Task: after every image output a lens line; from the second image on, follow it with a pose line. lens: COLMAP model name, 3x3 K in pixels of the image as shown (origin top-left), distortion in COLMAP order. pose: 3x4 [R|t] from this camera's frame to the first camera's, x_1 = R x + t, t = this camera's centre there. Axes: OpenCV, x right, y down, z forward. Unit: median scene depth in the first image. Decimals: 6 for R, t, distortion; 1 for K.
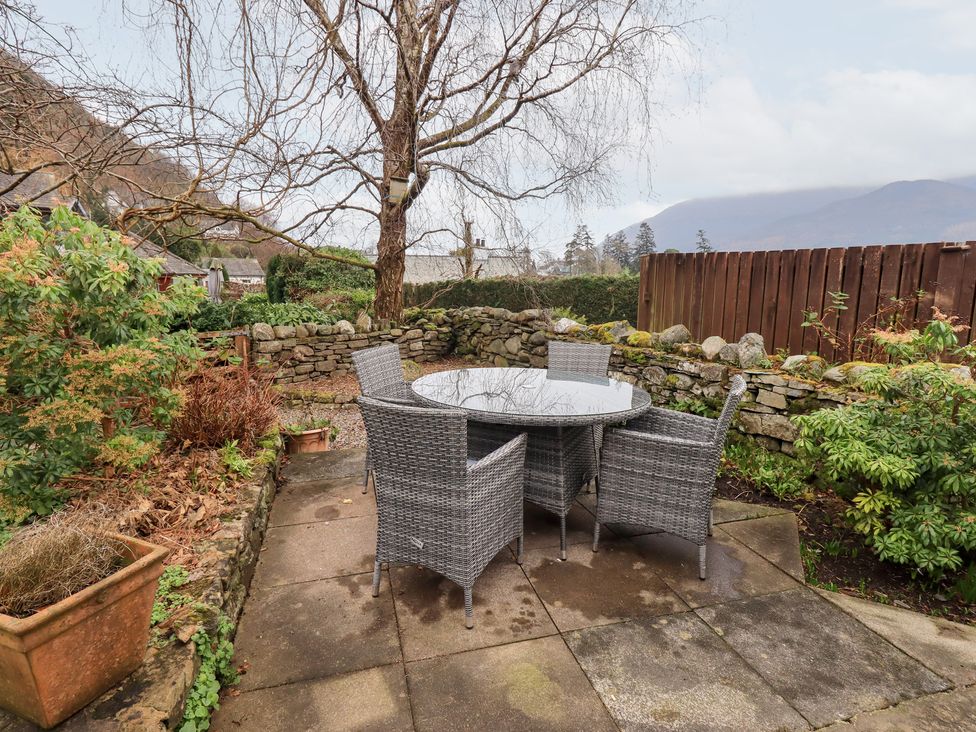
lens RADIAL K [[508.1, 0, 489.6], [0, 508.1, 360.8], [0, 0, 1]] dist [0.002193, 0.000275]
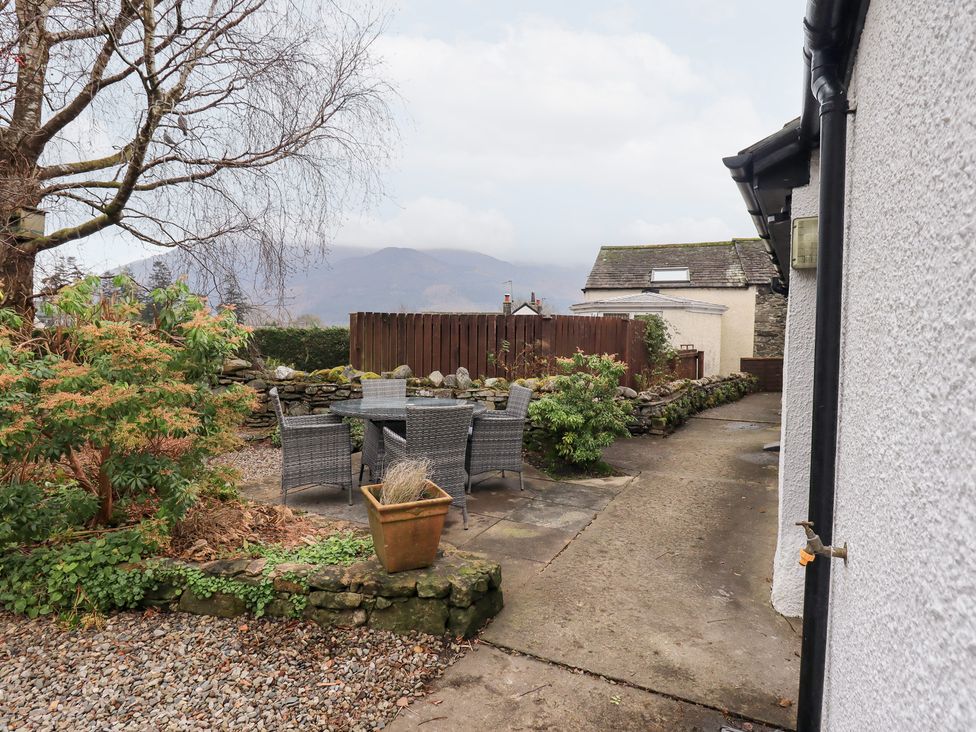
lens RADIAL K [[520.0, 0, 493.1], [0, 520.0, 358.4], [0, 0, 1]] dist [0.002849, -0.000092]
pose [[0.689942, -0.034839, 0.723026, -0.629489], [0.108041, 0.992609, -0.055268, 0.019570], [-0.715756, 0.116248, 0.688607, -0.192006]]
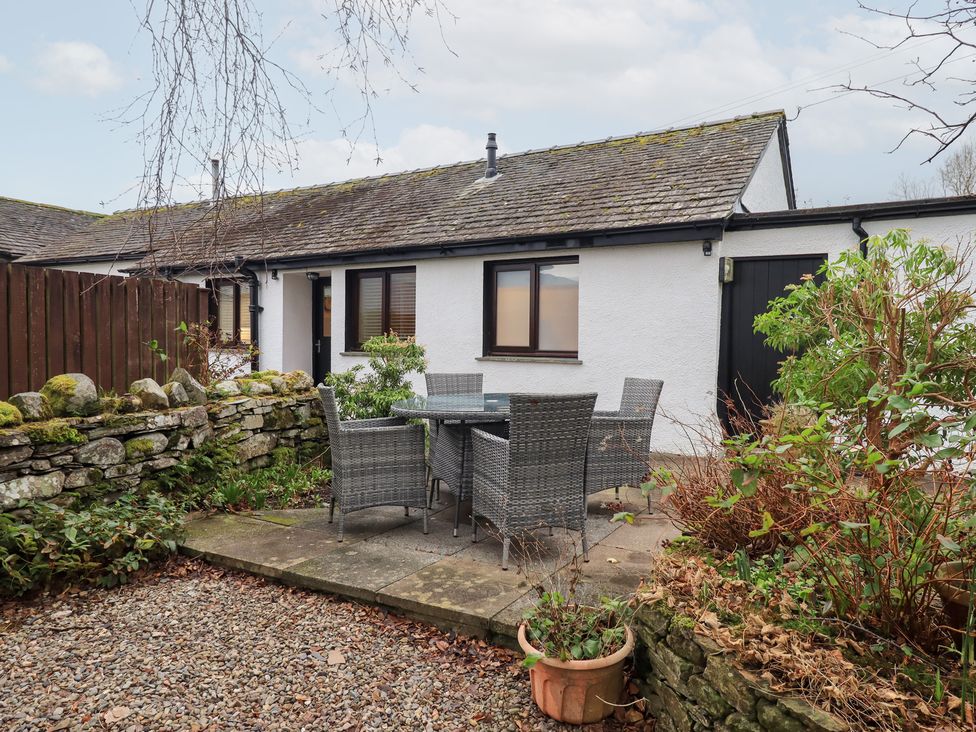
lens RADIAL K [[664.7, 0, 486.2], [0, 664.7, 351.4], [0, 0, 1]] dist [0.000161, 0.000351]
pose [[-0.661968, -0.031136, 0.748885, -0.783879], [0.109369, 0.984431, 0.137604, -0.202554], [-0.741510, 0.172995, -0.648256, 1.475345]]
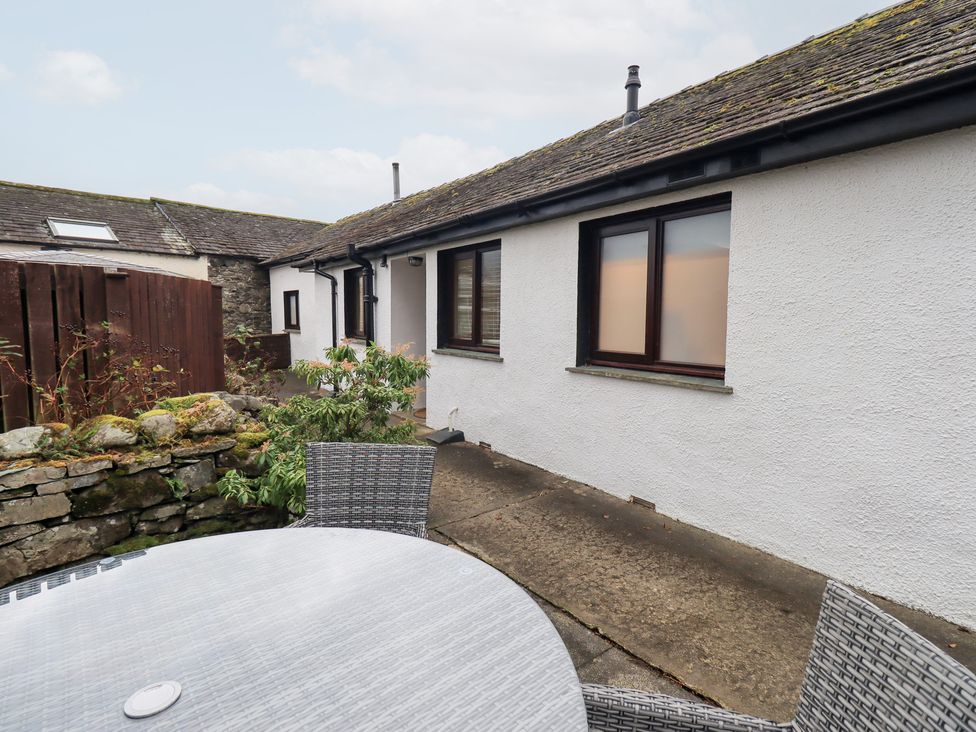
lens RADIAL K [[505.3, 0, 491.8], [0, 505.3, 354.2], [0, 0, 1]] dist [0.002080, 0.000436]
pose [[-0.343546, -0.082200, 0.935532, -0.157384], [0.146532, 0.979270, 0.139853, -0.102338], [-0.927634, 0.185131, -0.324379, 0.650688]]
